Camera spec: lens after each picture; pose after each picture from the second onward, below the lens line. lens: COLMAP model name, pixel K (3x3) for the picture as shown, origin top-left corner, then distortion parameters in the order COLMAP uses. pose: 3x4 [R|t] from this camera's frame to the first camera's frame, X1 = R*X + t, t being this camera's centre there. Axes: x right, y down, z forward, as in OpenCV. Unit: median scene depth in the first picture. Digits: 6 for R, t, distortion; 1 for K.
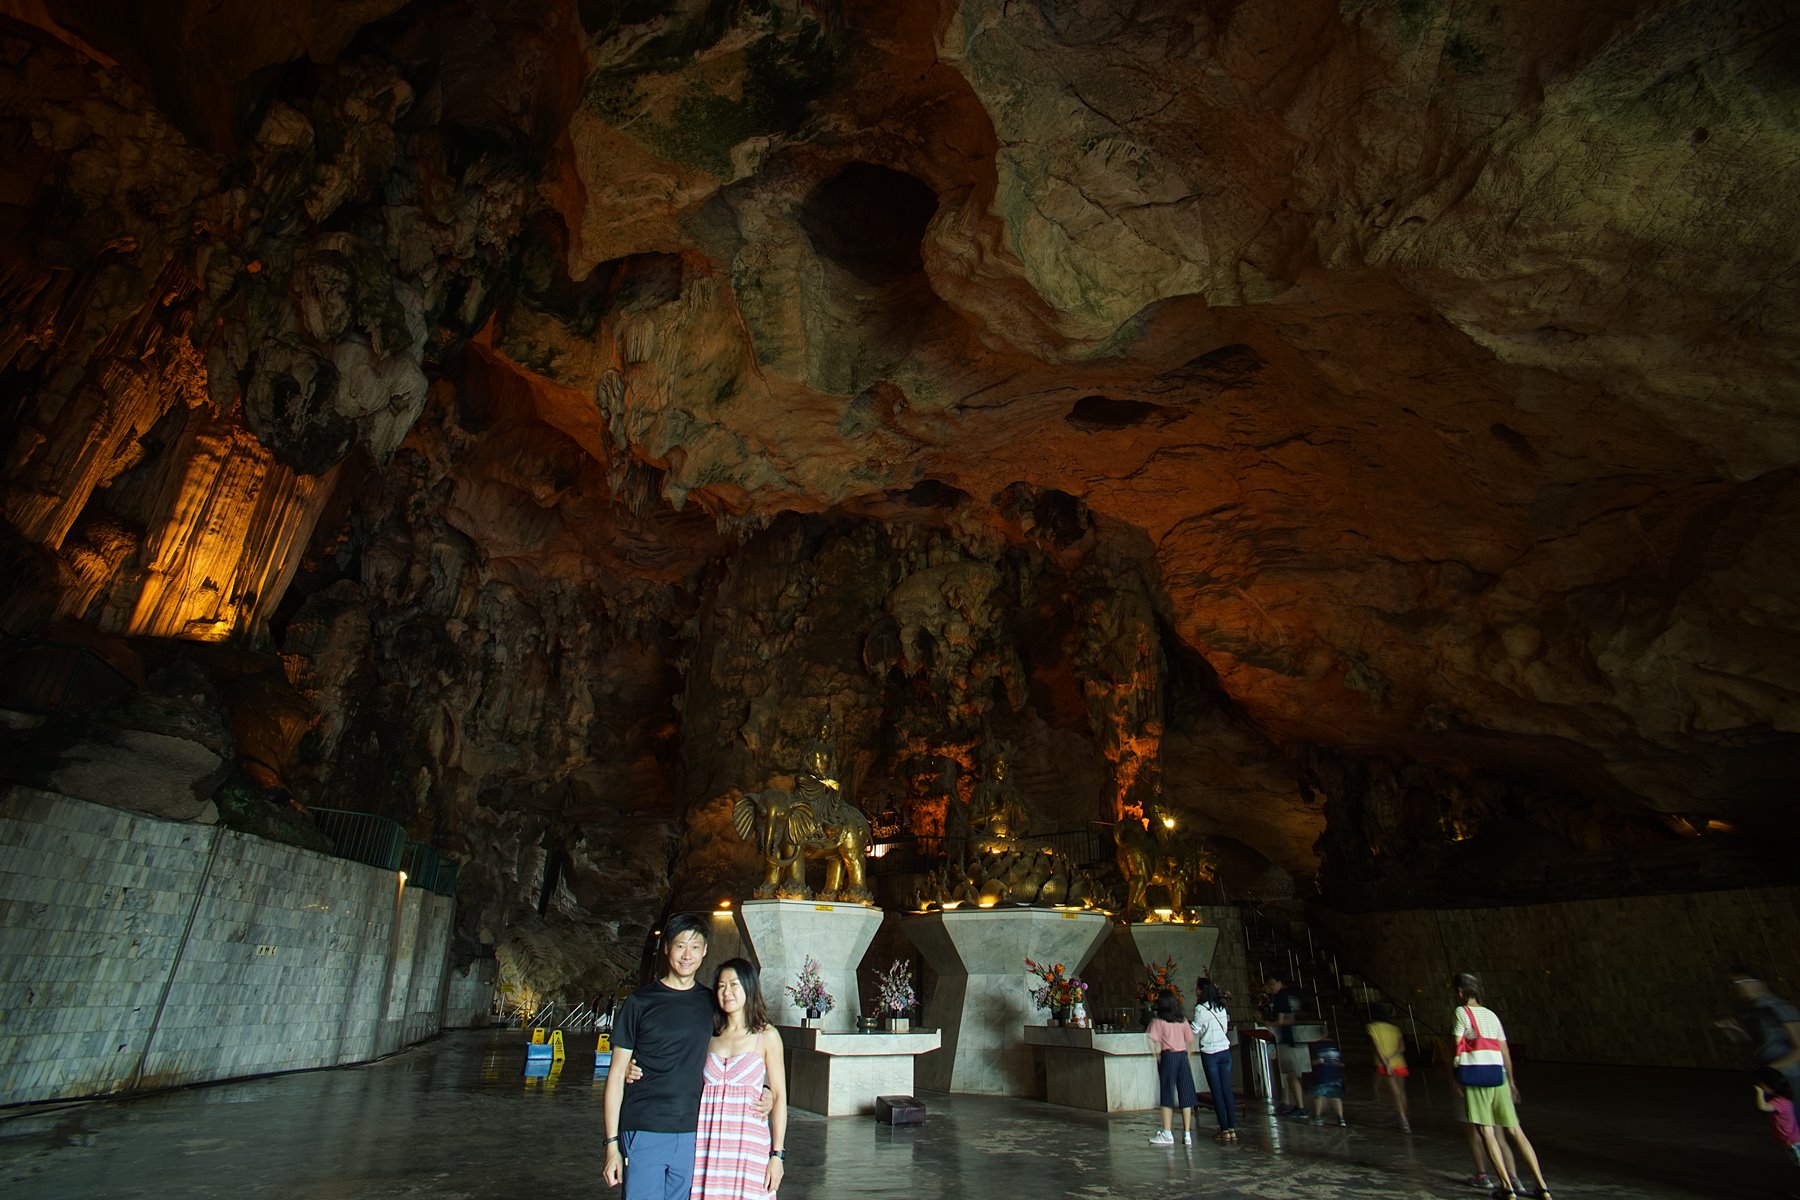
lens RADIAL K [[881.8, 0, 916.6], [0, 881.8, 603.7], [0, 0, 1]] dist [-0.060688, 0.031098]
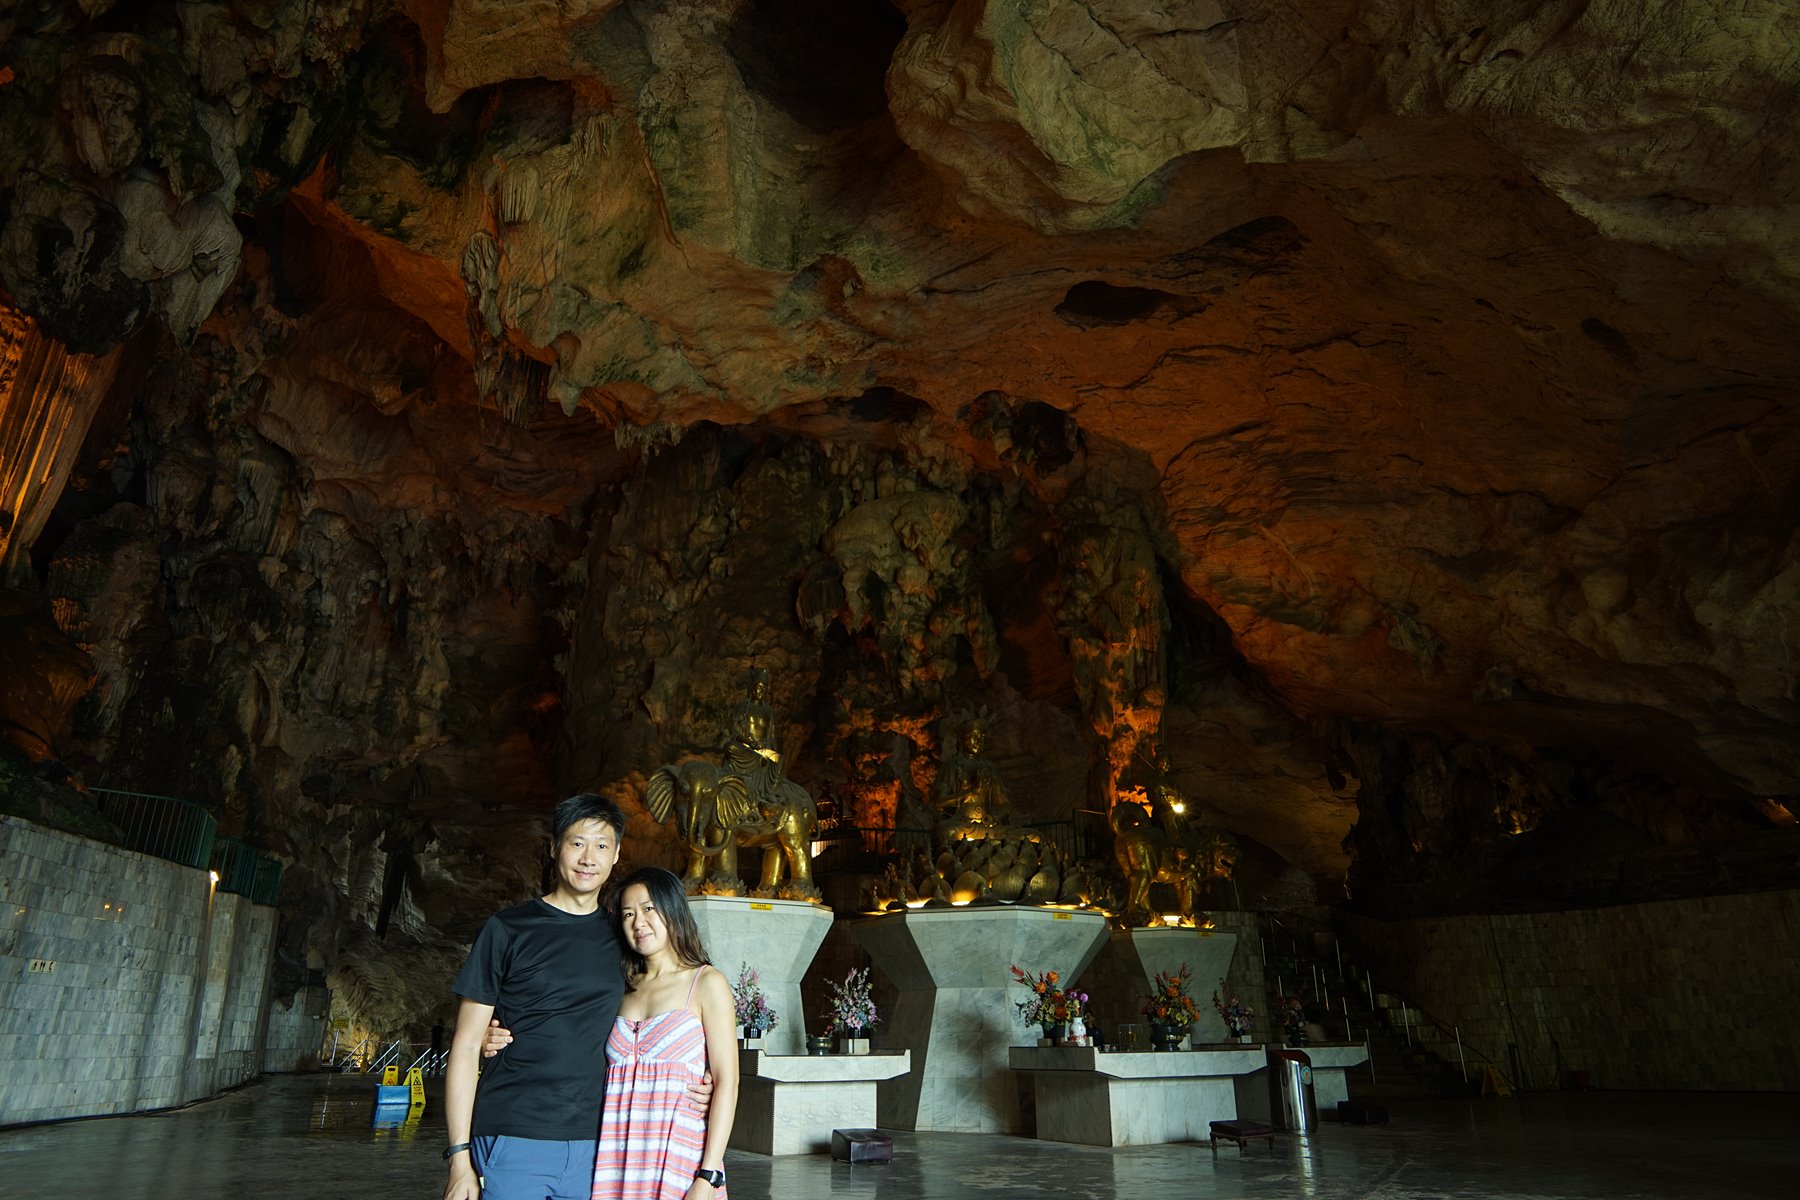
lens RADIAL K [[1095.2, 0, 902.2], [0, 1095.2, 599.8], [0, 0, 1]] dist [-0.049146, 0.021956]
pose [[0.998711, 0.008166, 0.050106, -0.020467], [-0.010179, 0.999146, 0.040039, 0.017732], [-0.049736, -0.040498, 0.997941, 0.003596]]
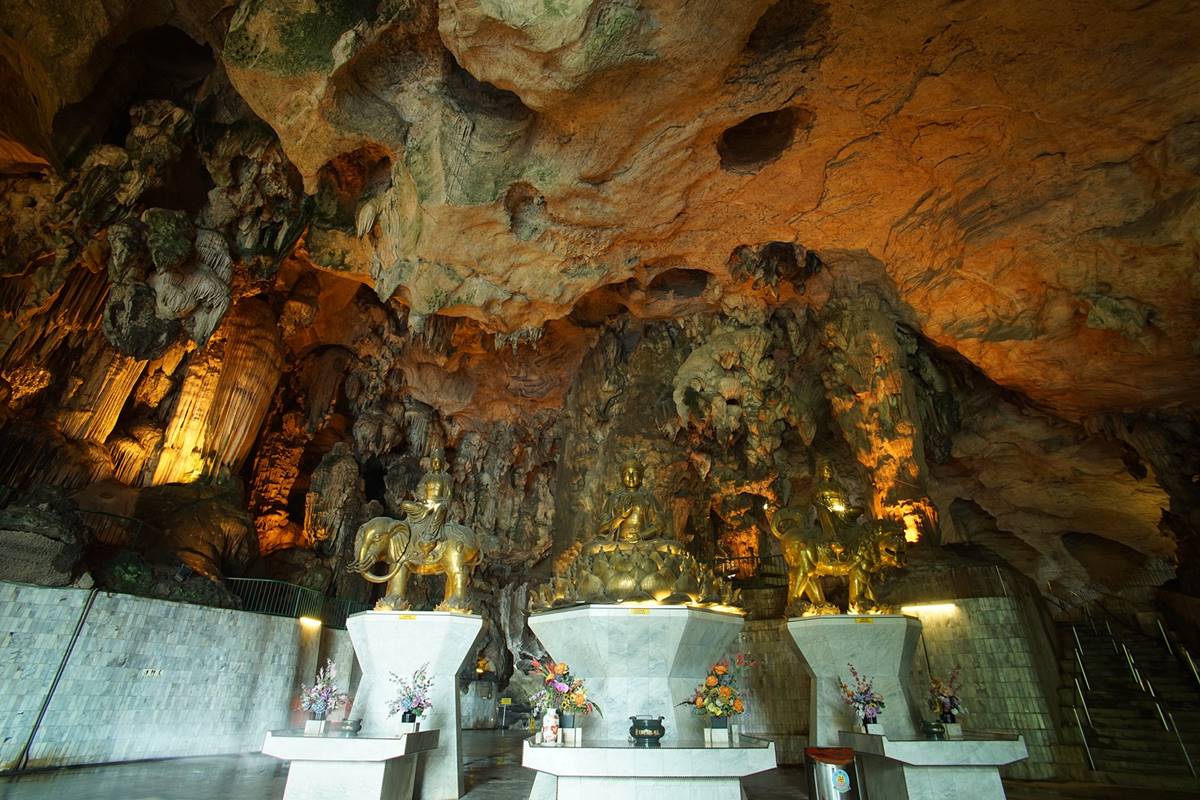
lens RADIAL K [[587.9, 0, 608.9], [0, 587.9, 403.0], [0, 0, 1]] dist [-0.060688, 0.031098]
pose [[0.878432, -0.223888, -0.422175, 0.338866], [0.198613, 0.974589, -0.103586, 0.150434], [0.434638, 0.007144, 0.900577, 0.323157]]
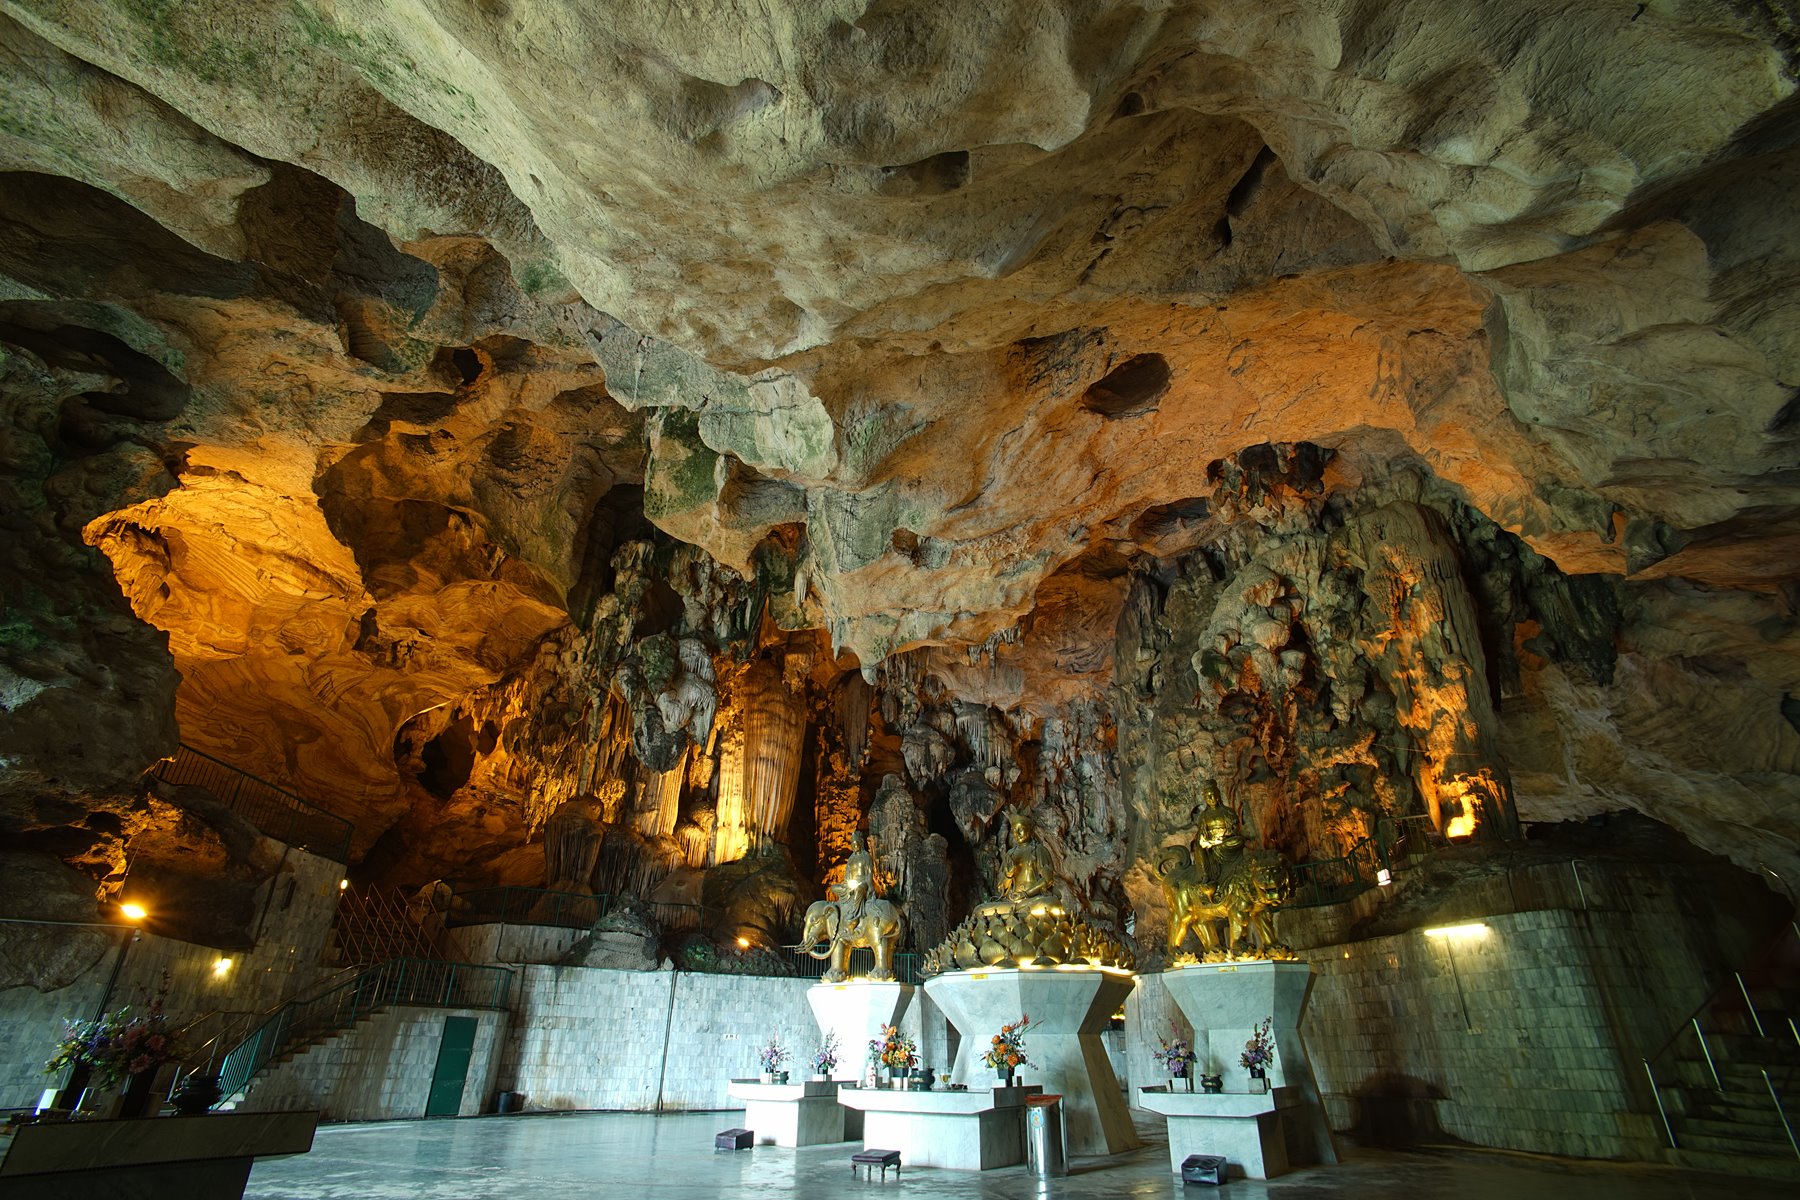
lens RADIAL K [[881.8, 0, 907.9], [0, 881.8, 604.6], [0, 0, 1]] dist [-0.060688, 0.031098]
pose [[0.466497, -0.415895, -0.780648, 0.839968], [0.364443, 0.894544, -0.258791, 0.149372], [0.805954, -0.163776, 0.568872, 0.310240]]
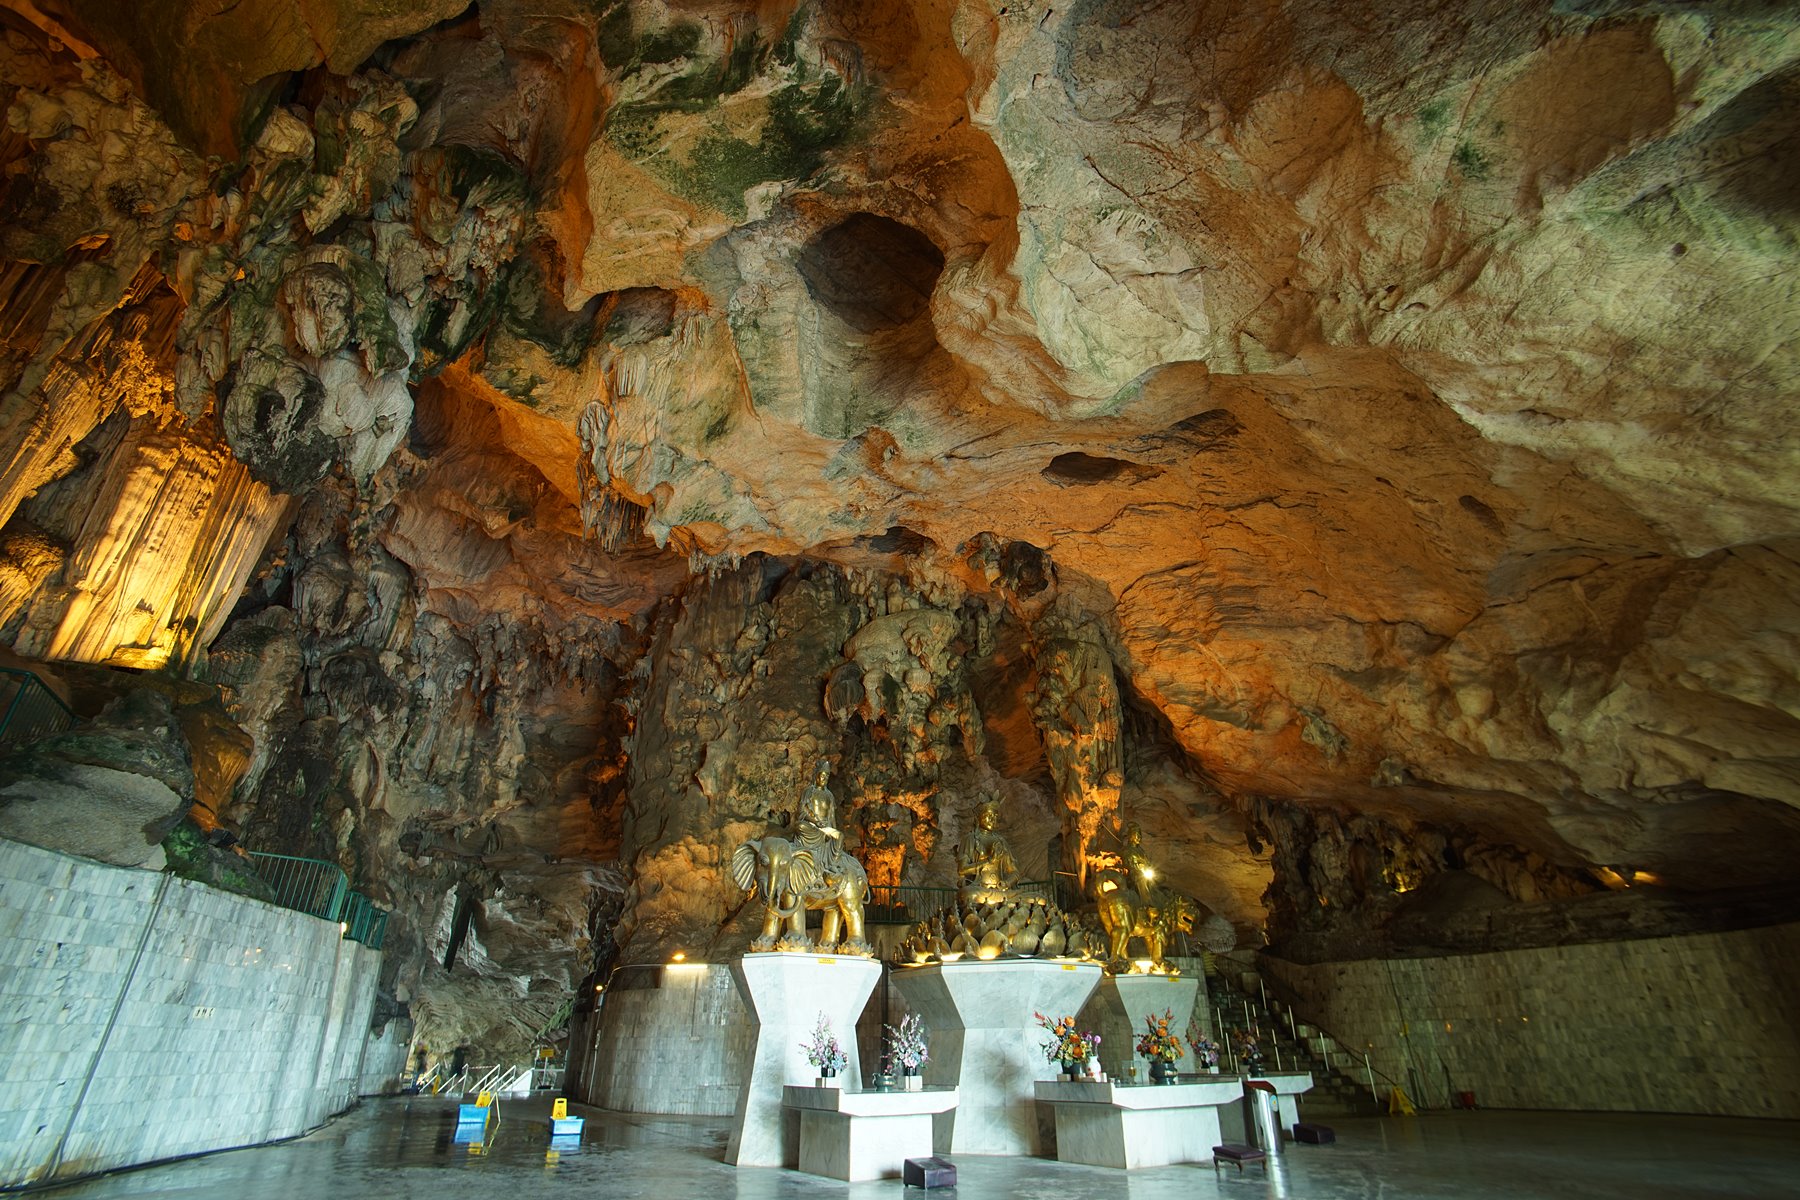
lens RADIAL K [[881.8, 0, 914.9], [0, 881.8, 600.0], [0, 0, 1]] dist [-0.060688, 0.031098]
pose [[0.995103, 0.032800, 0.093239, -0.079489], [-0.027442, 0.997929, -0.058179, 0.001161], [-0.094955, 0.055335, 0.993942, 0.004495]]
